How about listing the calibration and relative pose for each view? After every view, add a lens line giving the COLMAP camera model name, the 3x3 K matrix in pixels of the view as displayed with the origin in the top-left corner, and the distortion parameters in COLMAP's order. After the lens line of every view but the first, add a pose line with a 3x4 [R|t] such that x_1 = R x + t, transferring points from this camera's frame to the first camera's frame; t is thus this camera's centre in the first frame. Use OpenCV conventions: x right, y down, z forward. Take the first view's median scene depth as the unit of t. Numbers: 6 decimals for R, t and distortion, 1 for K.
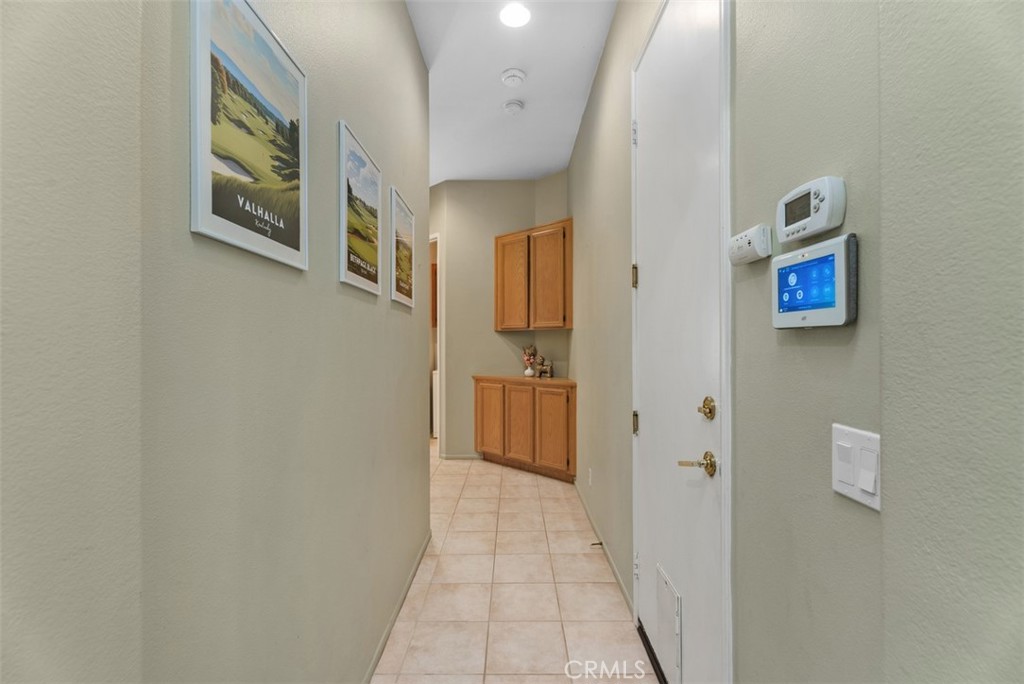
lens RADIAL K [[460.0, 0, 511.9], [0, 460.0, 343.6], [0, 0, 1]] dist [-0.002028, 0.001196]
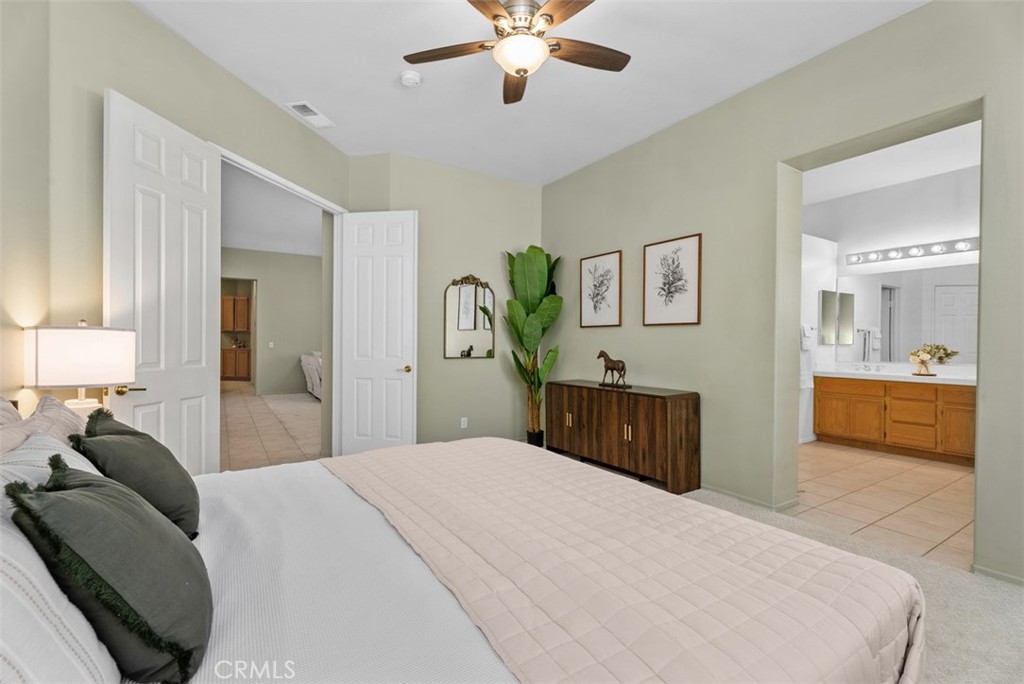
lens RADIAL K [[460.0, 0, 505.9], [0, 460.0, 346.9], [0, 0, 1]] dist [-0.002028, 0.001196]
pose [[0.844189, 0.001367, 0.536043, -0.069674], [-0.009770, 0.999870, 0.012836, 0.011560], [-0.535956, -0.016073, 0.844093, -2.331330]]
